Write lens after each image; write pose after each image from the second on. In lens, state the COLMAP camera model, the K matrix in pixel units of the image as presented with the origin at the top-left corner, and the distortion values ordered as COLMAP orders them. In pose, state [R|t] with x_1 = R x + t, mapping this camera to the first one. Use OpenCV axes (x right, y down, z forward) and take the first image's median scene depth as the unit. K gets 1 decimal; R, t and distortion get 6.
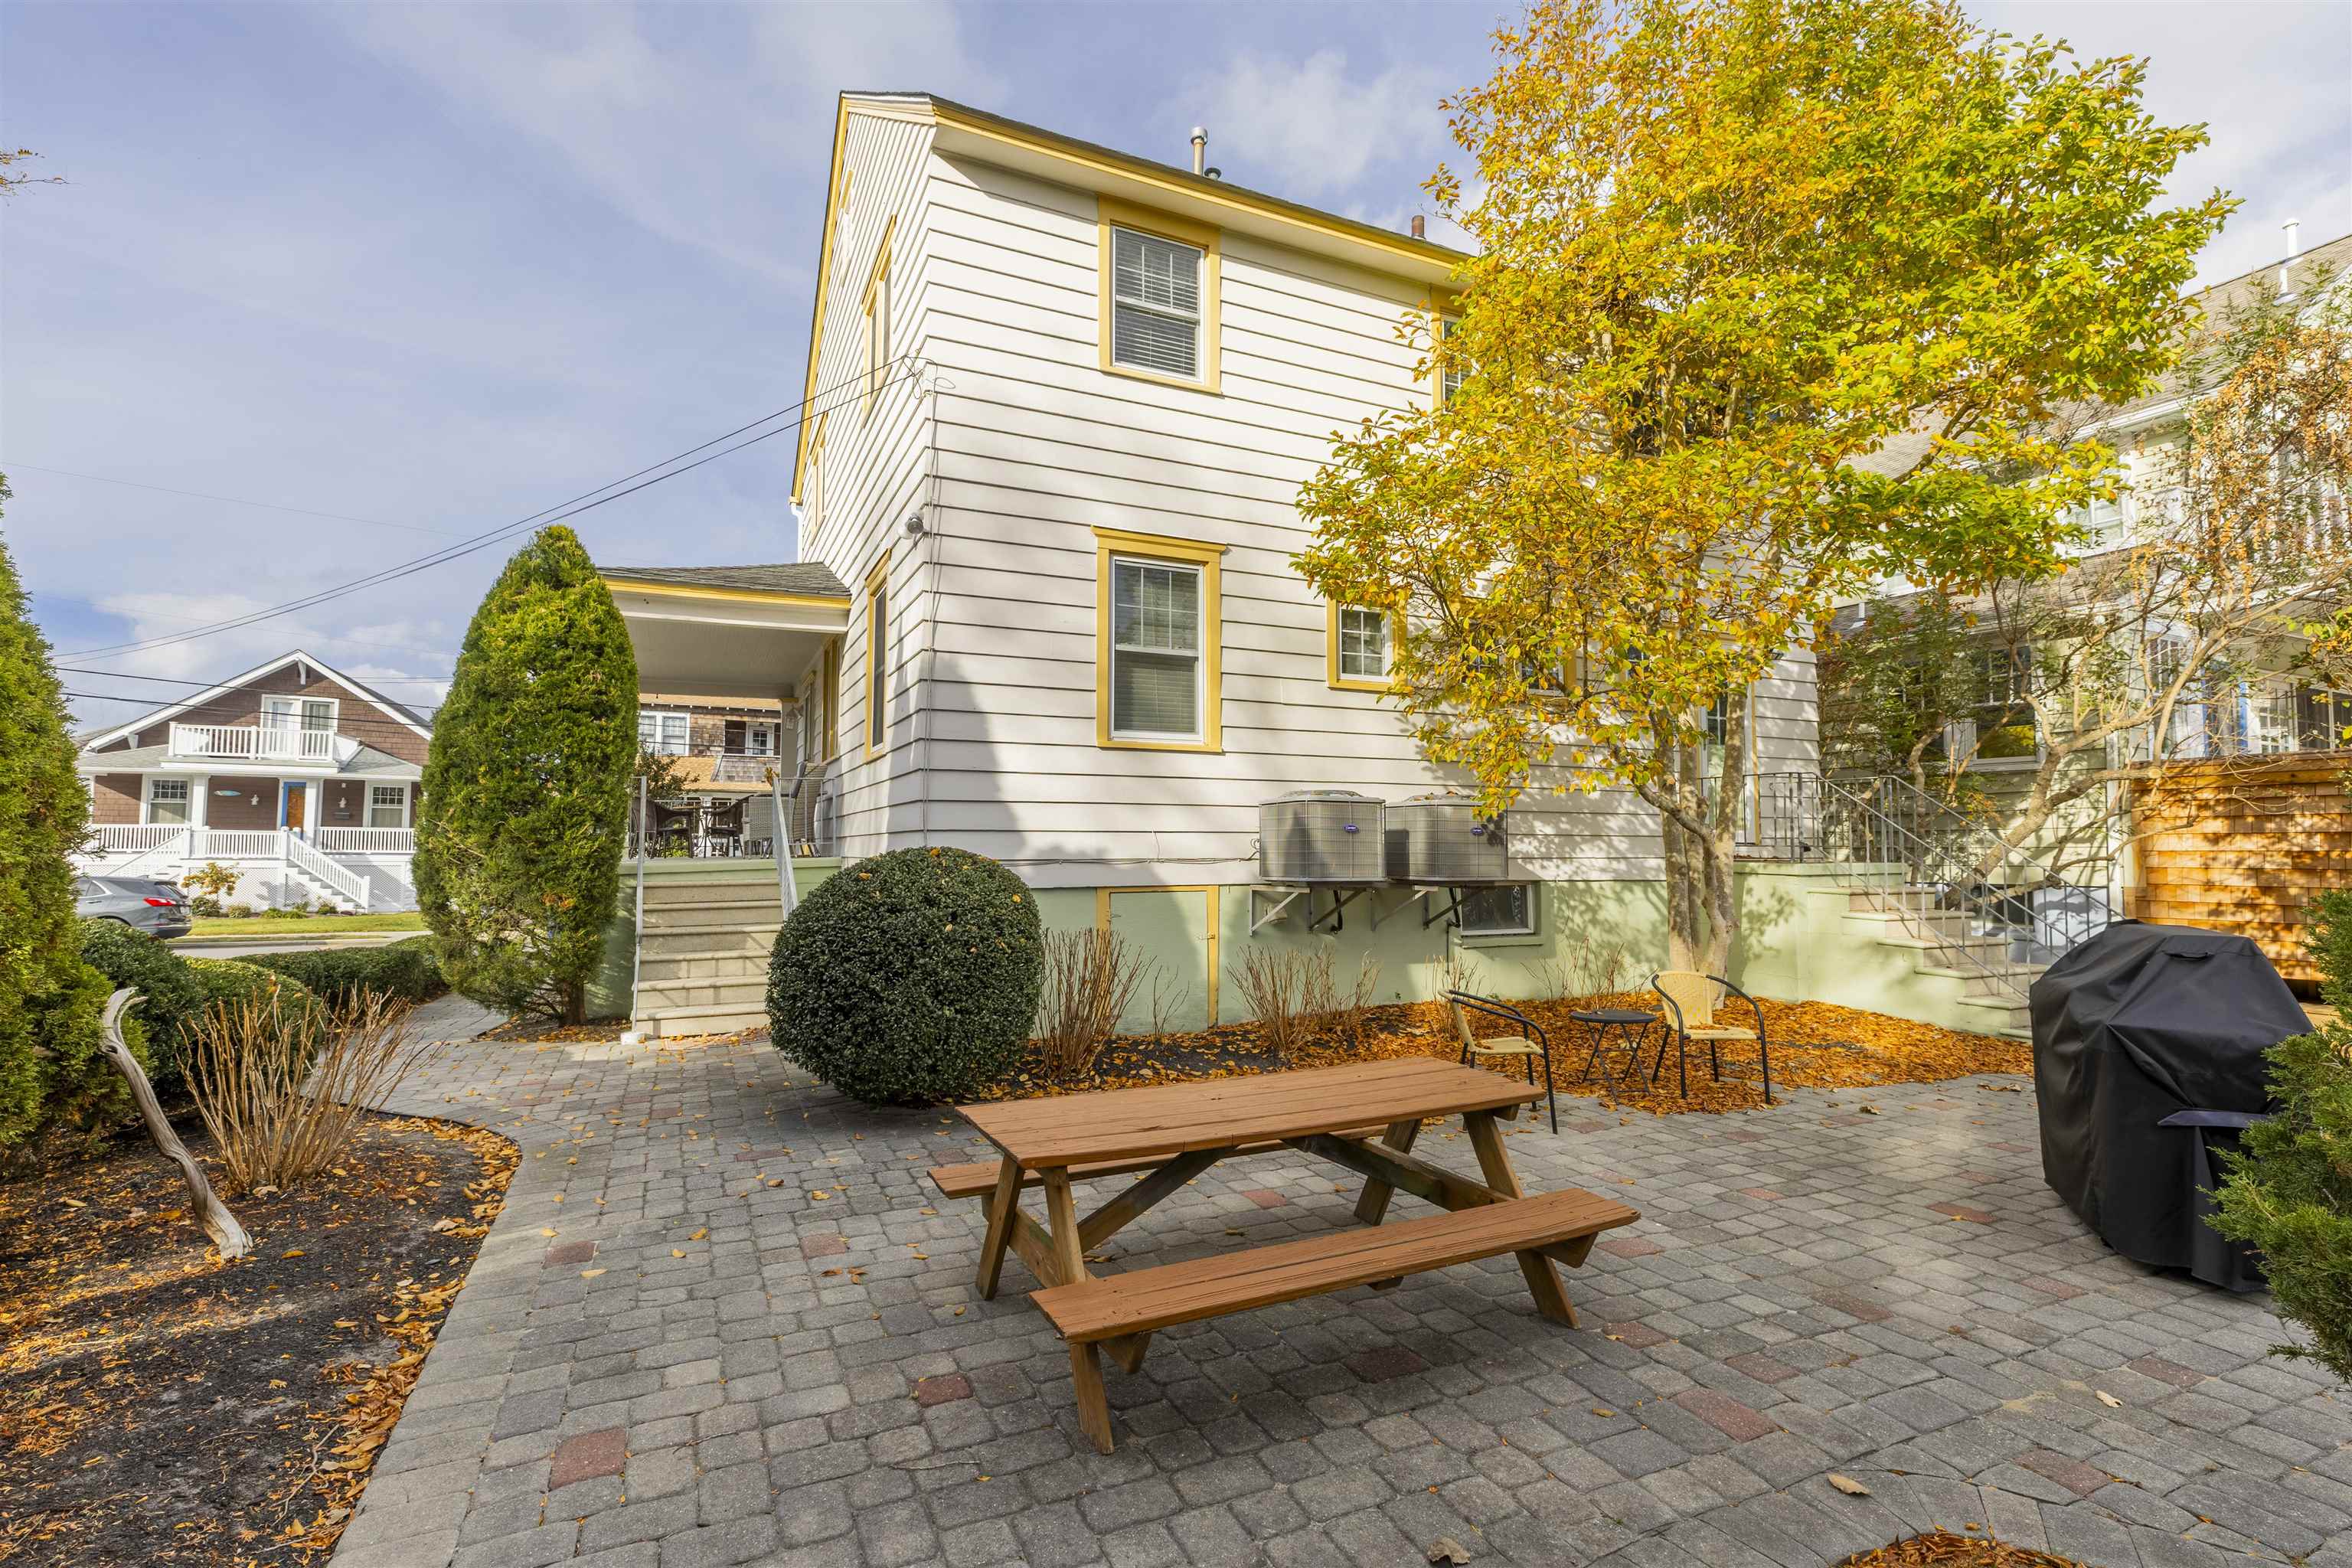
lens RADIAL K [[1057.4, 0, 1176.0], [0, 1057.4, 784.0], [0, 0, 1]] dist [0.002515, 0.000398]
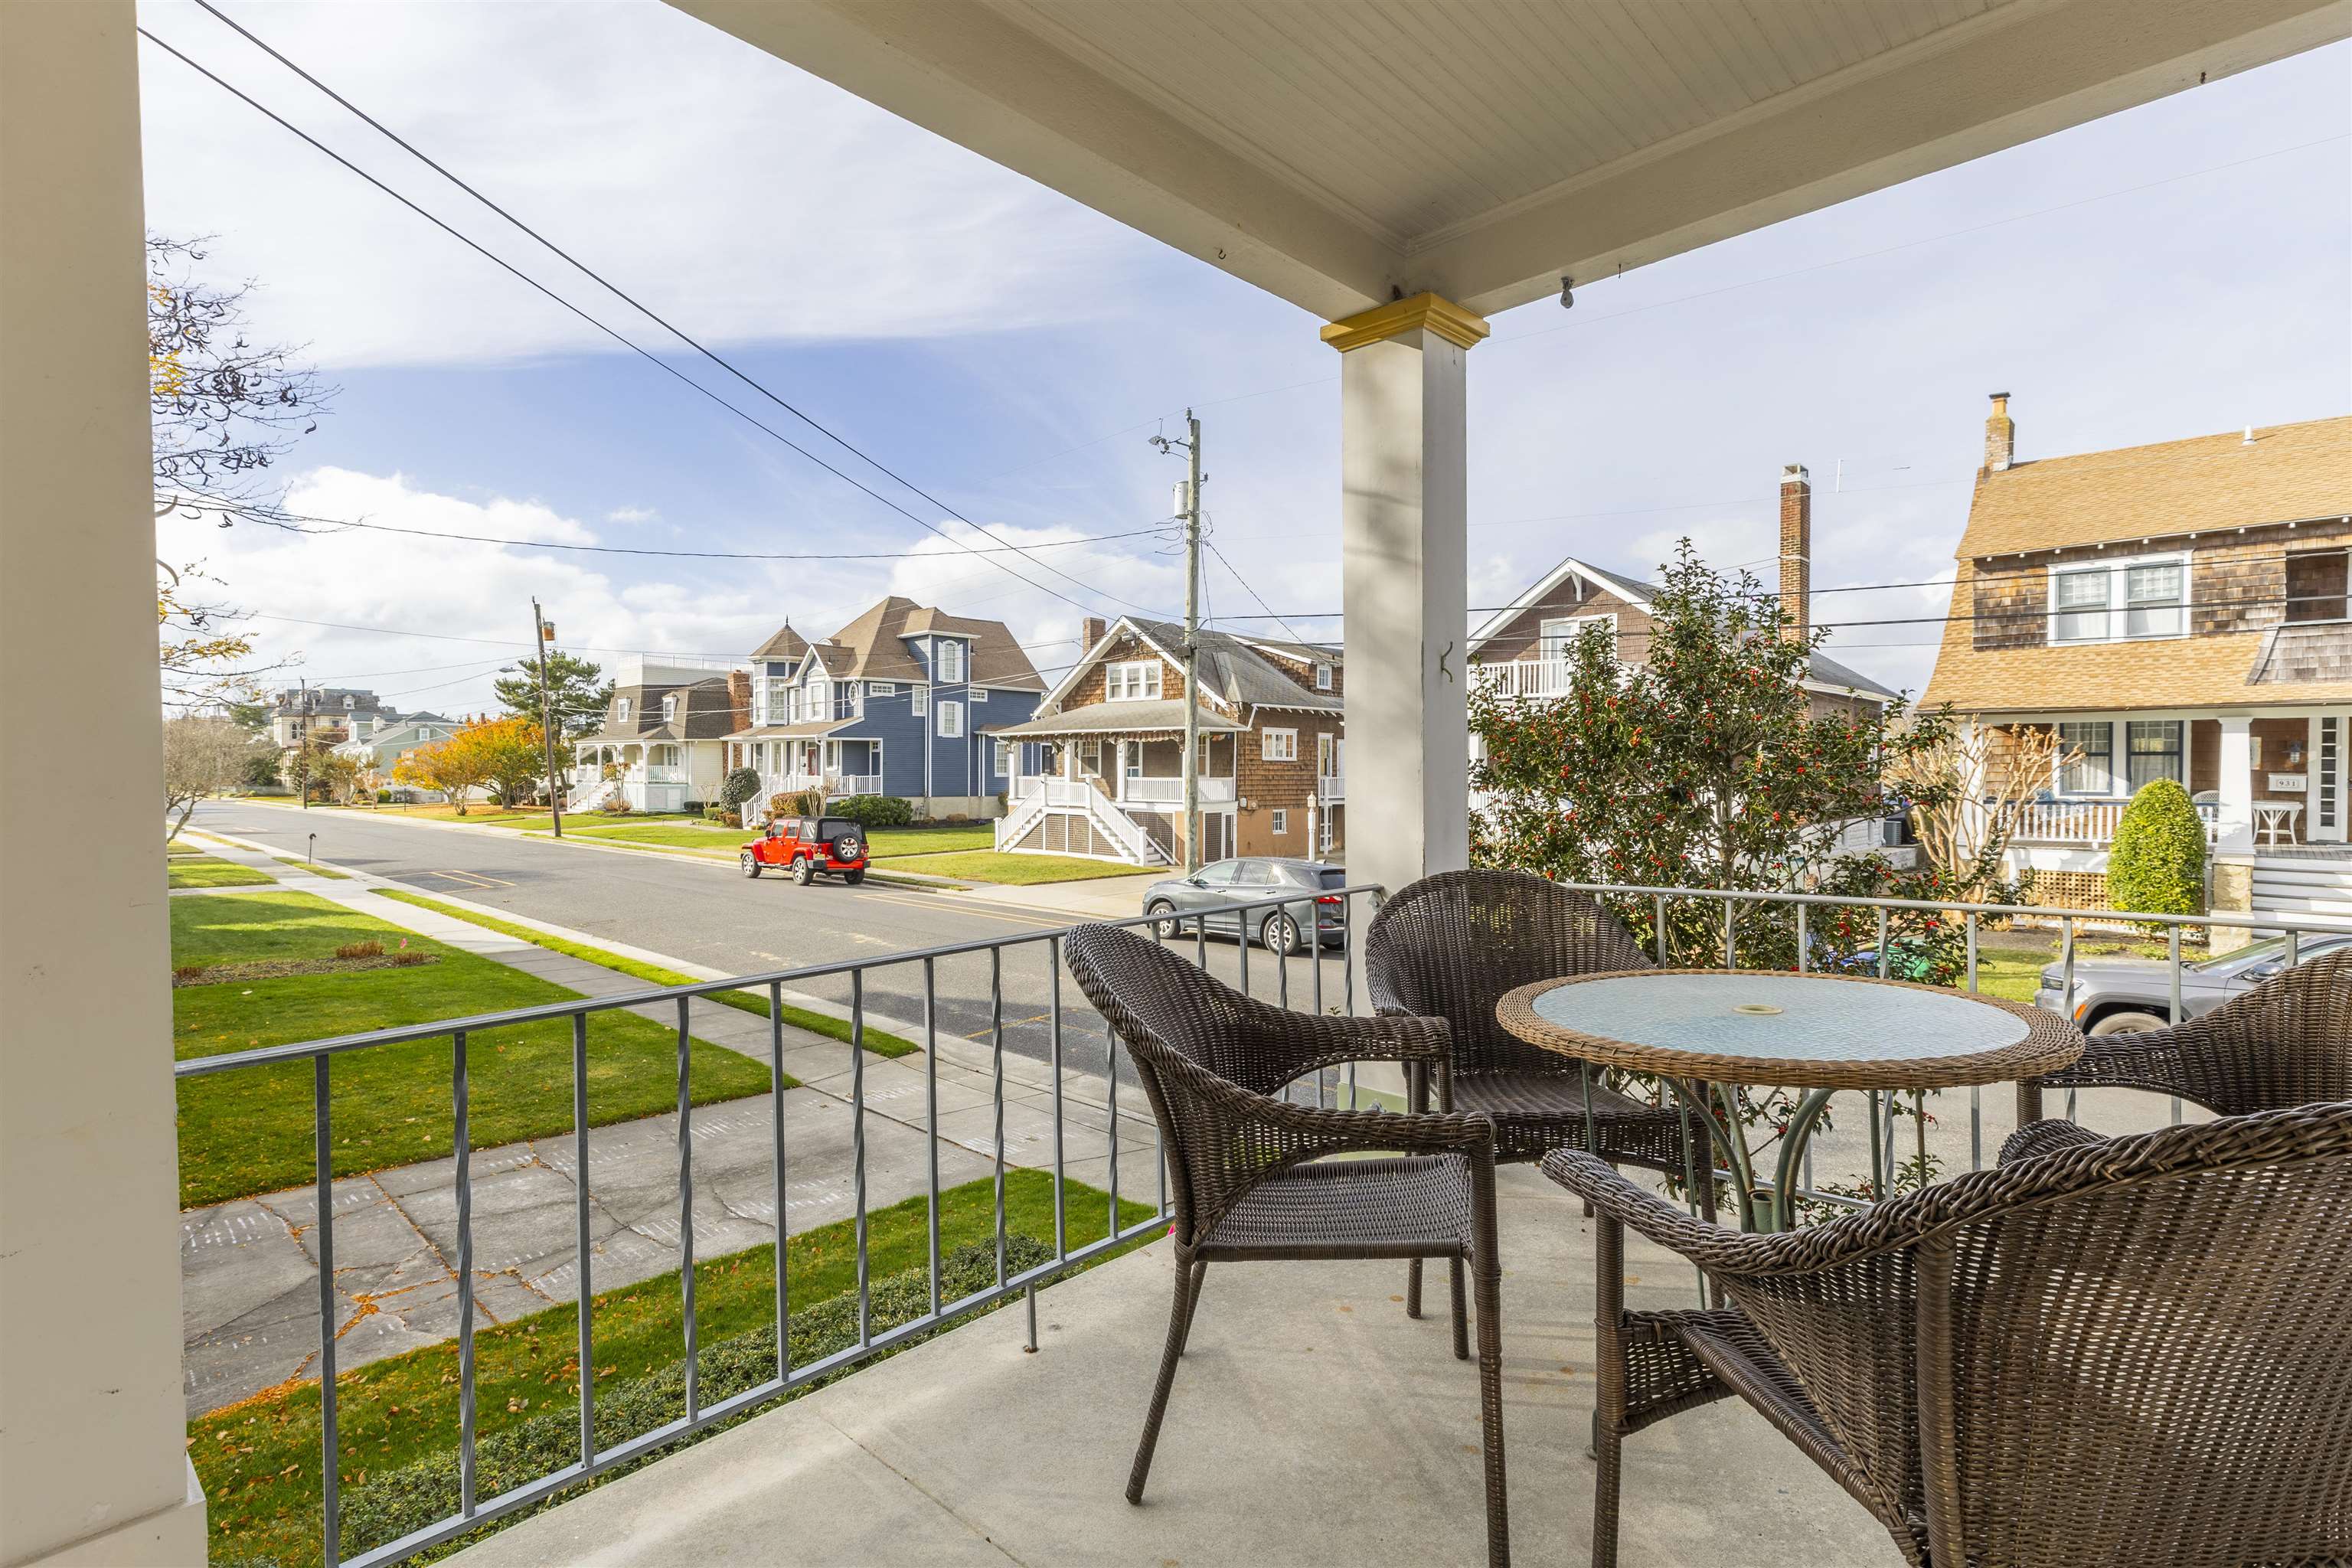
lens RADIAL K [[1101.0, 0, 1176.0], [0, 1101.0, 784.0], [0, 0, 1]] dist [0.002999, 0.000767]
pose [[0.349772, 0.011063, -0.936770, -0.165591], [0.062034, 0.997462, 0.034942, -0.005512], [0.934779, -0.070333, 0.348198, 0.438866]]
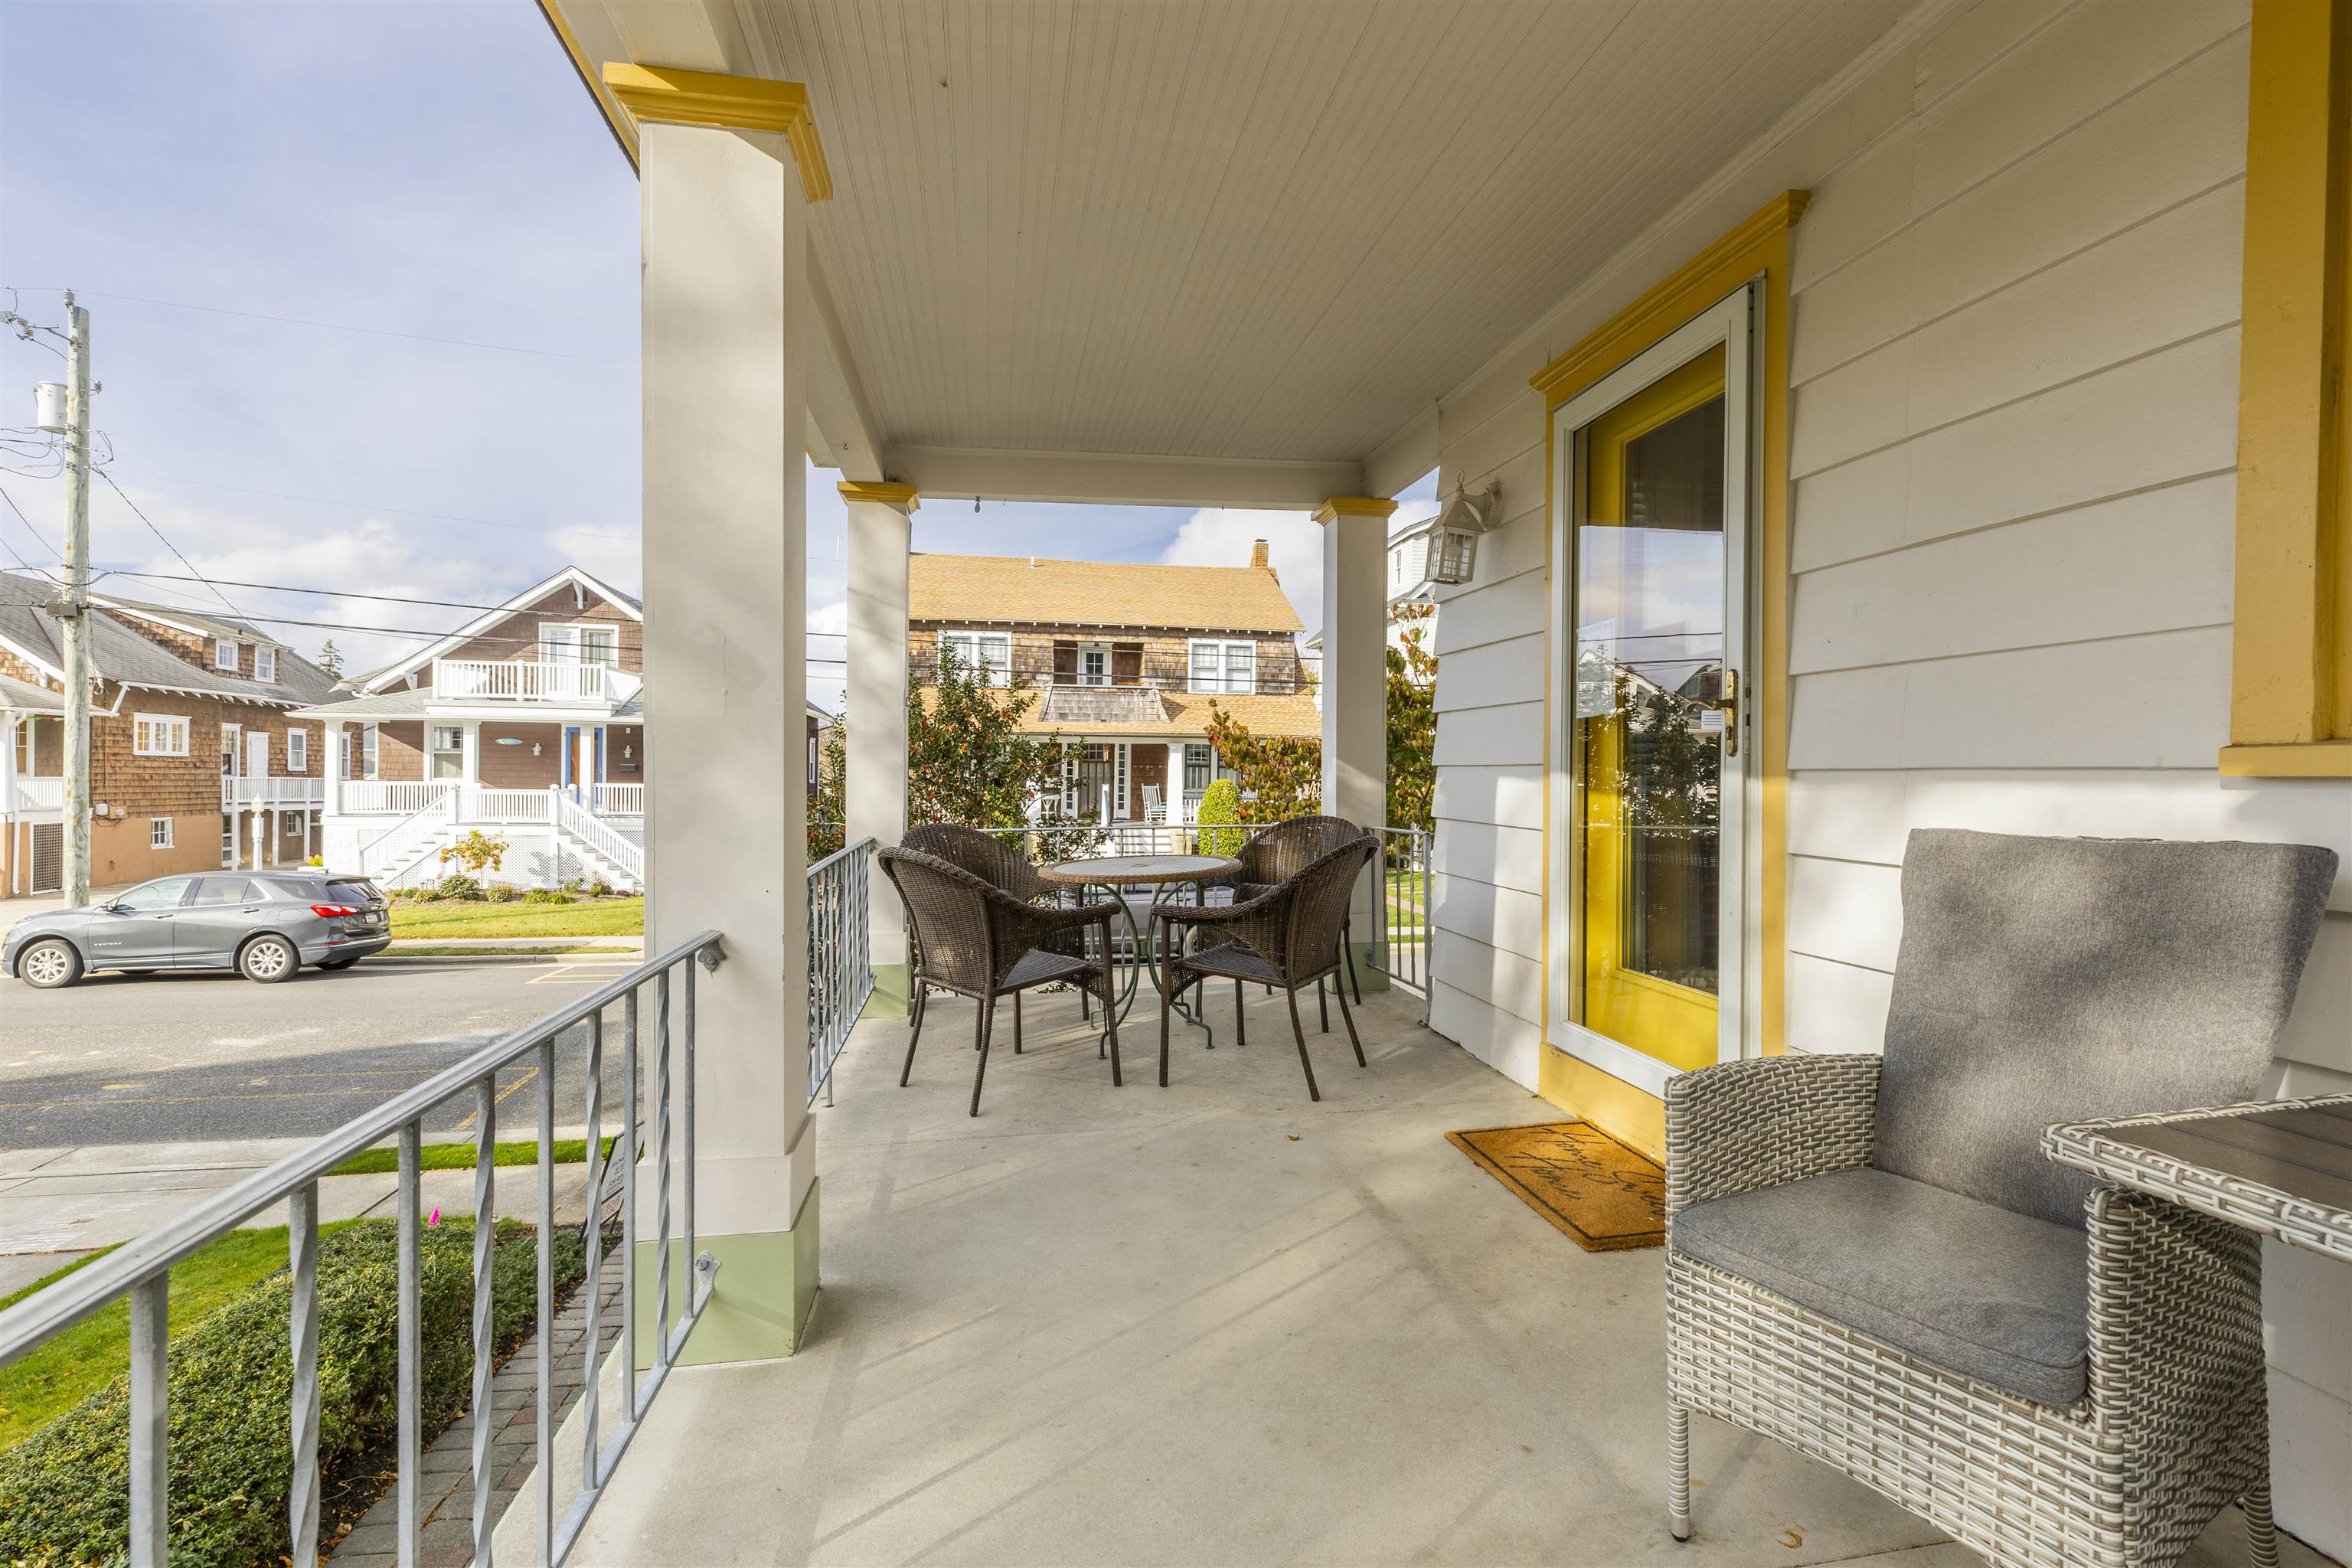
lens RADIAL K [[1057.4, 0, 1176.0], [0, 1057.4, 784.0], [0, 0, 1]] dist [0.002515, 0.000398]
pose [[0.964726, 0.007034, -0.263163, -0.167988], [0.011458, 0.997574, 0.068668, -0.009554], [0.263008, -0.069261, 0.962304, 0.338666]]
